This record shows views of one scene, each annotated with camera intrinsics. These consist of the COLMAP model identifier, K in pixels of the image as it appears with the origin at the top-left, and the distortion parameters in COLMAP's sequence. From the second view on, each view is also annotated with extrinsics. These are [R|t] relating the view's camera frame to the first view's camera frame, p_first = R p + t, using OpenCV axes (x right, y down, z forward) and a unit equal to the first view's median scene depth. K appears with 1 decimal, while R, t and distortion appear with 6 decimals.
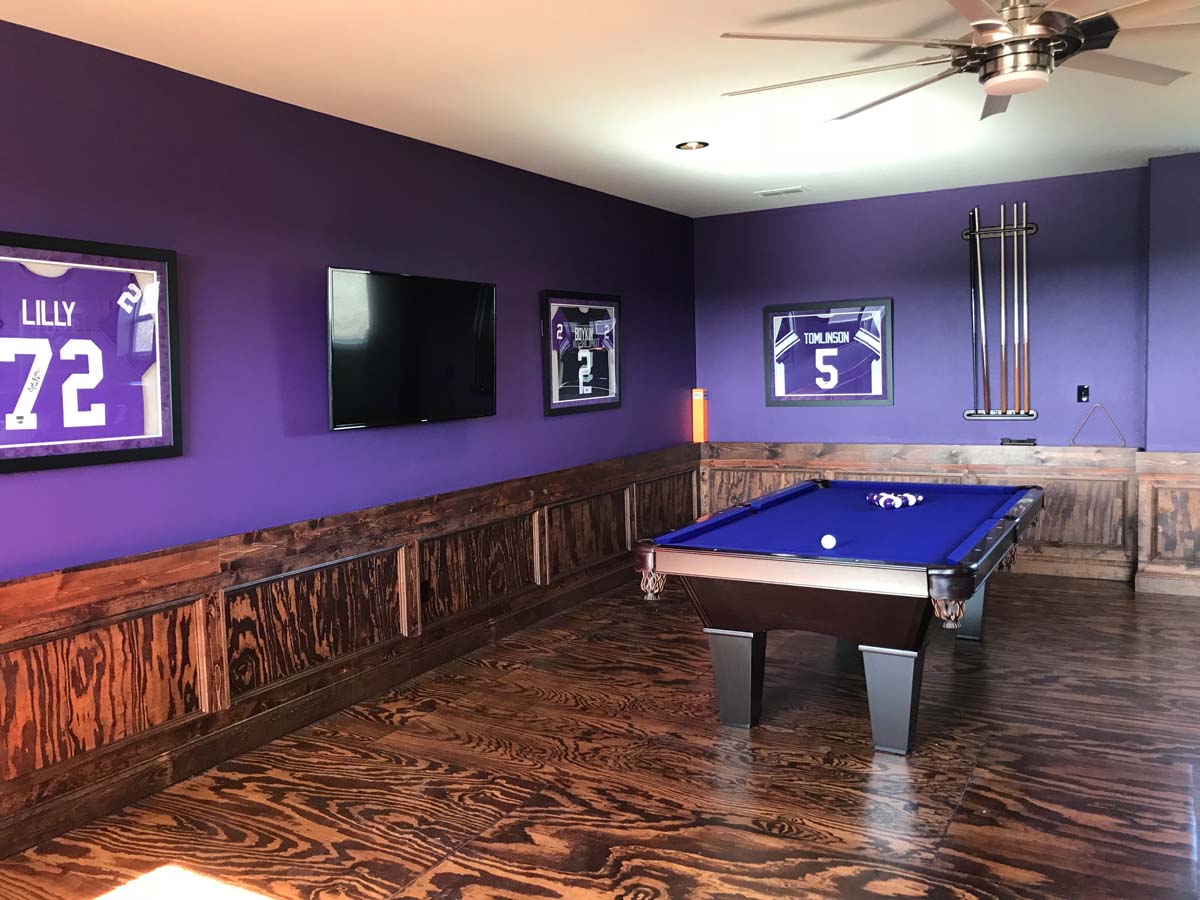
lens RADIAL K [[989.2, 0, 601.5], [0, 989.2, 453.0], [0, 0, 1]] dist [0.037851, -0.025565]
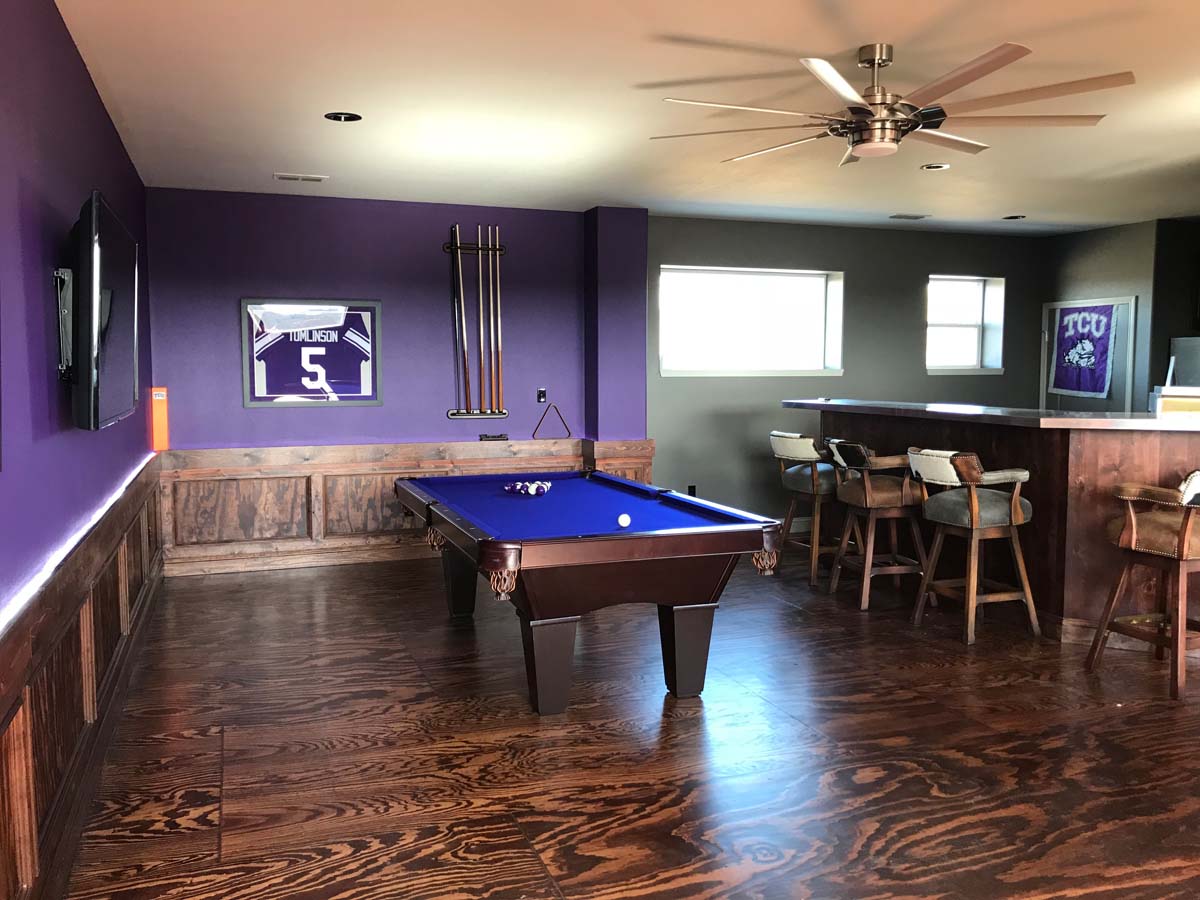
lens RADIAL K [[989.2, 0, 599.8], [0, 989.2, 446.0], [0, 0, 1]] dist [0.037851, -0.025565]
pose [[0.647350, -0.033294, 0.761465, -0.580081], [0.048464, 0.998822, 0.002471, 0.002783], [-0.760651, 0.035304, 0.648201, 0.293494]]
